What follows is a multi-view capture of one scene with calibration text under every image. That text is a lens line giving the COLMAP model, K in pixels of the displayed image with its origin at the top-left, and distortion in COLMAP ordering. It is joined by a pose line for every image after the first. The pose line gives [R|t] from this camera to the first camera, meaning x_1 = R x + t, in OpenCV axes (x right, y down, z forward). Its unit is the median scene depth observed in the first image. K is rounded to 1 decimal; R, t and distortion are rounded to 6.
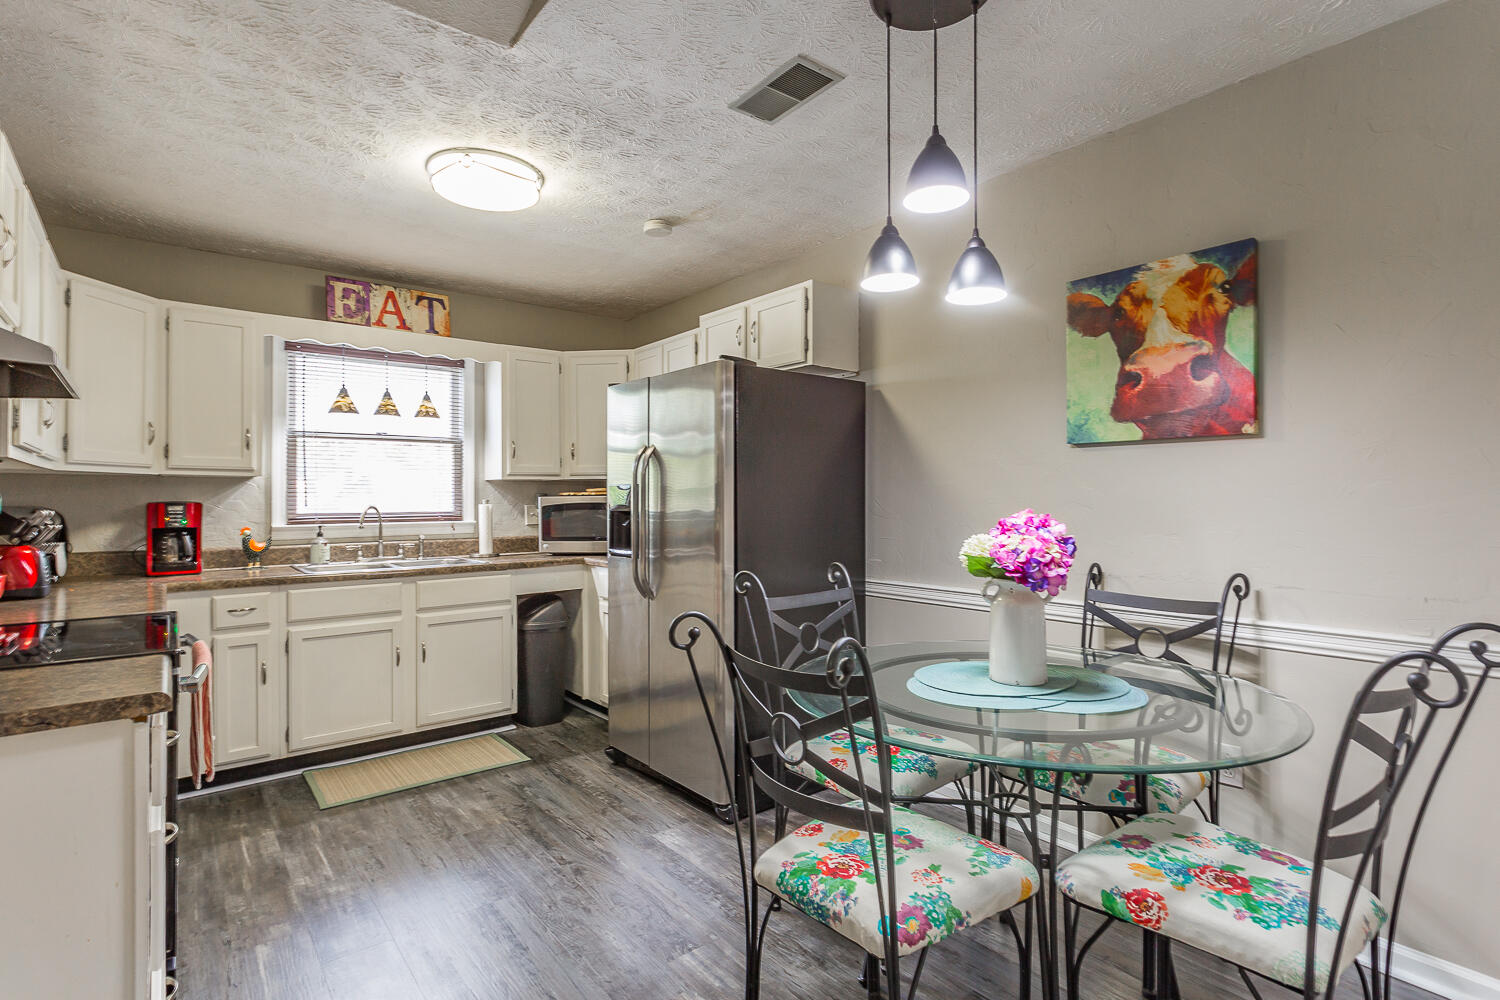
lens RADIAL K [[744.7, 0, 750.0], [0, 744.7, 500.0], [0, 0, 1]] dist [0.000314, 0.000500]
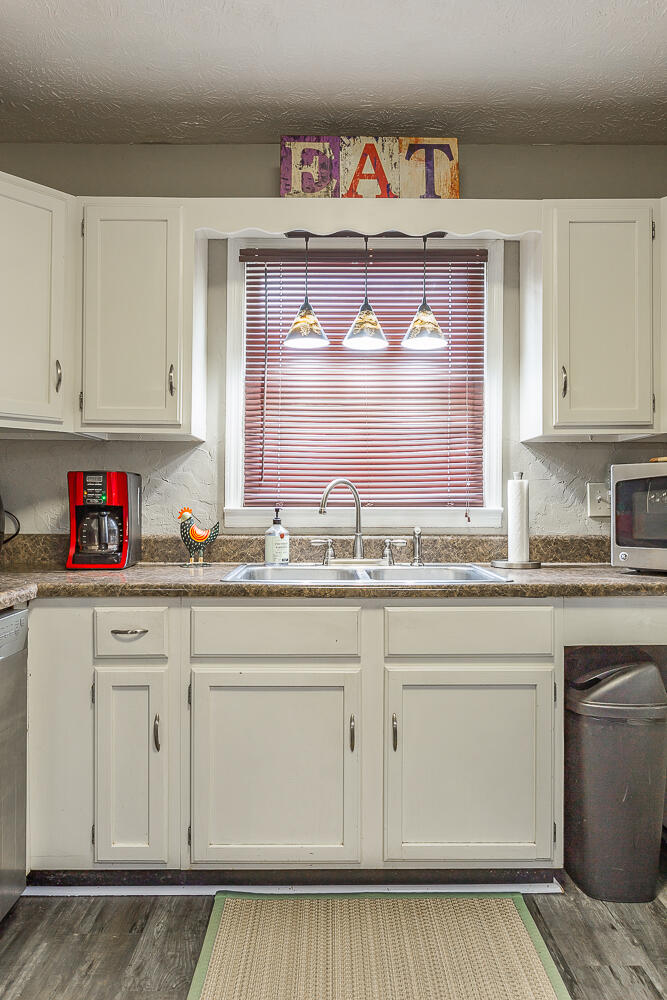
lens RADIAL K [[656.8, 0, 333.5], [0, 656.8, 500.0], [0, 0, 1]] dist [-0.003387, 0.000356]
pose [[0.775348, 0.003631, -0.631524, -0.163823], [-0.007275, 0.999968, -0.003183, 0.029868], [0.631493, 0.007062, 0.775350, 0.597326]]
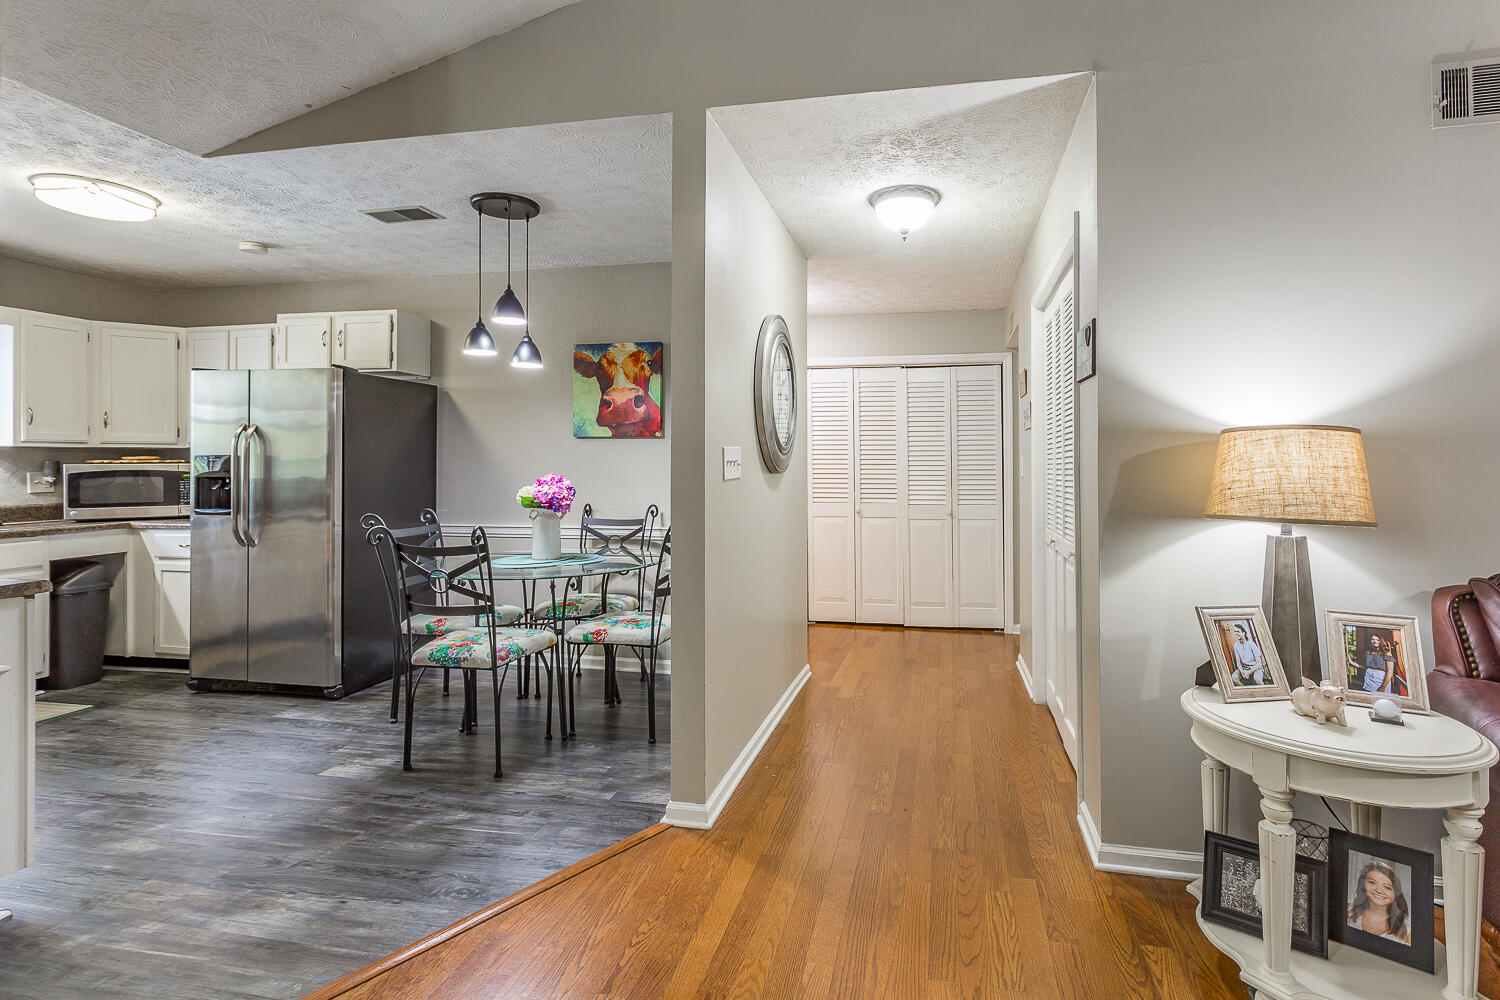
lens RADIAL K [[739.8, 0, 813.0], [0, 739.8, 463.1], [0, 0, 1]] dist [0.005259, 0.000335]
pose [[0.760801, 0.008276, 0.648932, -0.199298], [-0.002526, 0.999949, -0.009791, 0.001769], [-0.648980, 0.005810, 0.760783, -0.501705]]
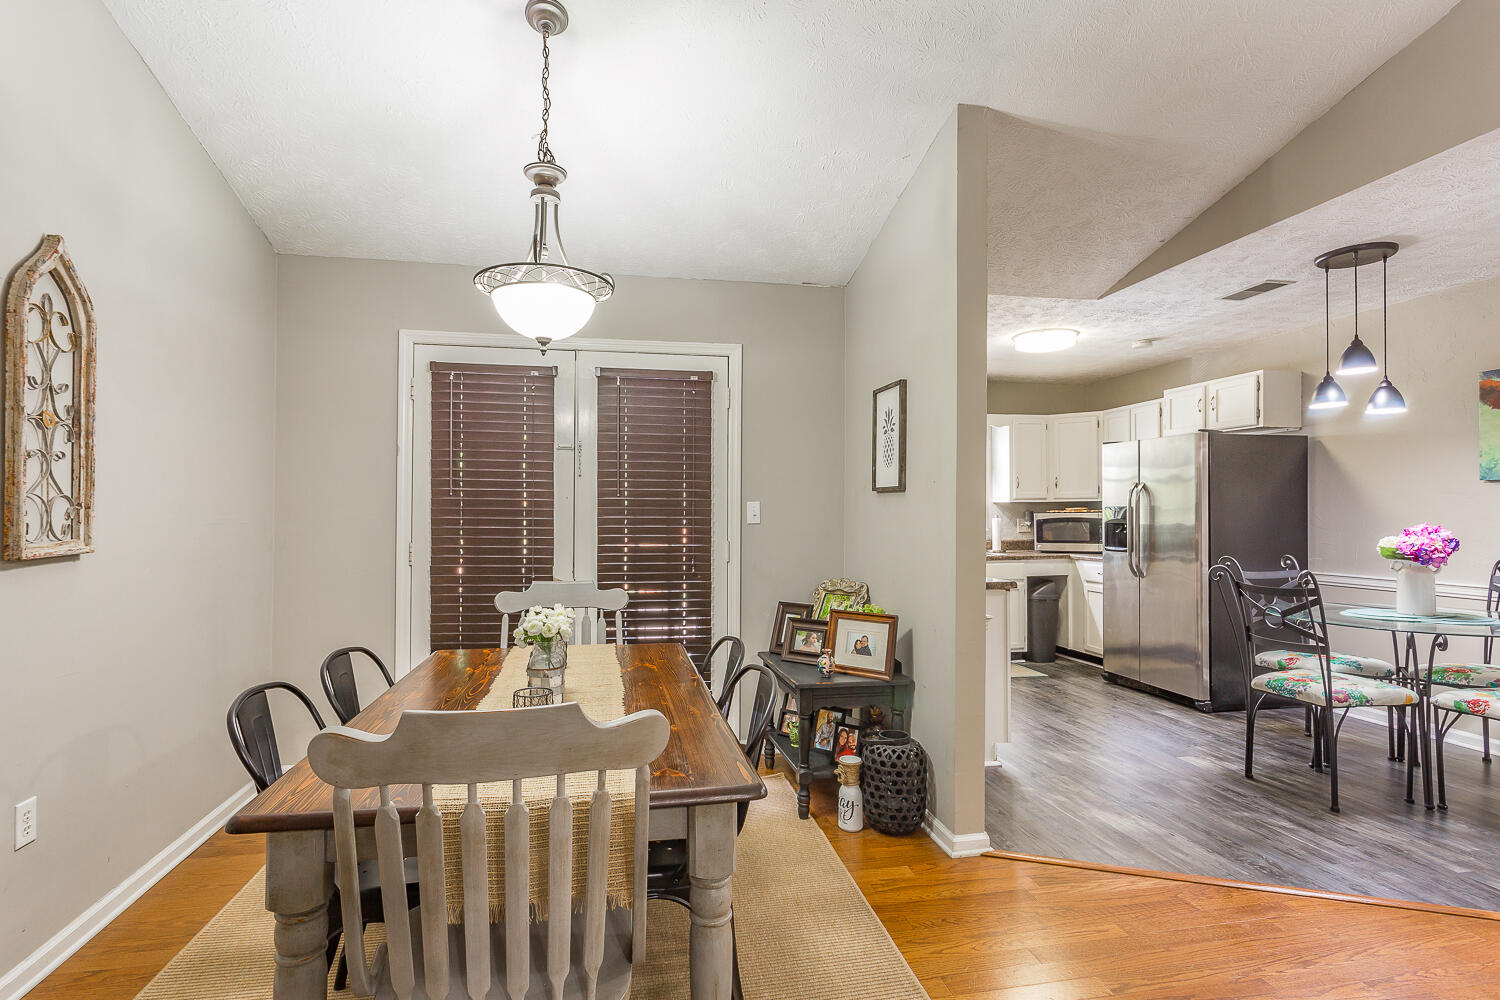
lens RADIAL K [[744.7, 0, 724.6], [0, 744.7, 509.6], [0, 0, 1]] dist [0.001250, 0.000831]
pose [[0.879535, 0.000341, -0.475835, -0.140528], [-0.003392, 0.999979, -0.005552, -0.002188], [0.475823, 0.006497, 0.879517, -0.753868]]
